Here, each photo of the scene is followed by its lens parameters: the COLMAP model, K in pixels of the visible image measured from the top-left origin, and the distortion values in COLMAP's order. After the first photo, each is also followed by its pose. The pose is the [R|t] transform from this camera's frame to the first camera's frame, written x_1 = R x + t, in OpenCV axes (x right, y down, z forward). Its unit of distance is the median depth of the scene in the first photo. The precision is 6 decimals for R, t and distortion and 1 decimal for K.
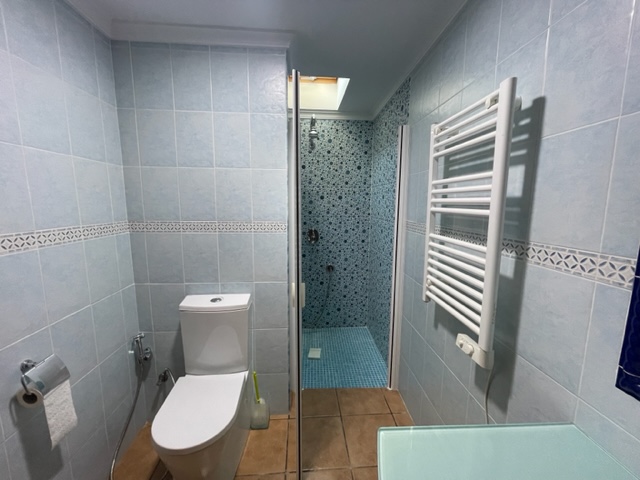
lens RADIAL K [[260.2, 0, 321.2], [0, 260.2, 238.1], [0, 0, 1]] dist [-0.001208, -0.001001]
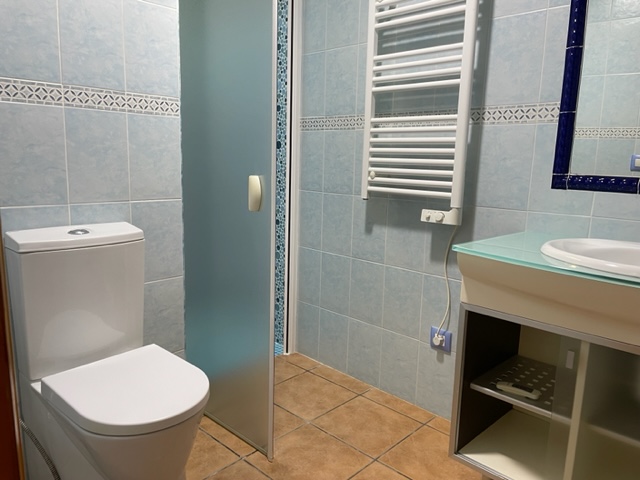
lens RADIAL K [[484.5, 0, 320.2], [0, 484.5, 240.1], [0, 0, 1]] dist [0.092012, -0.110629]
pose [[0.737593, -0.106227, 0.666838, -1.313007], [0.072296, 0.994295, 0.078425, 0.384545], [-0.671365, -0.009636, 0.741065, -0.179115]]
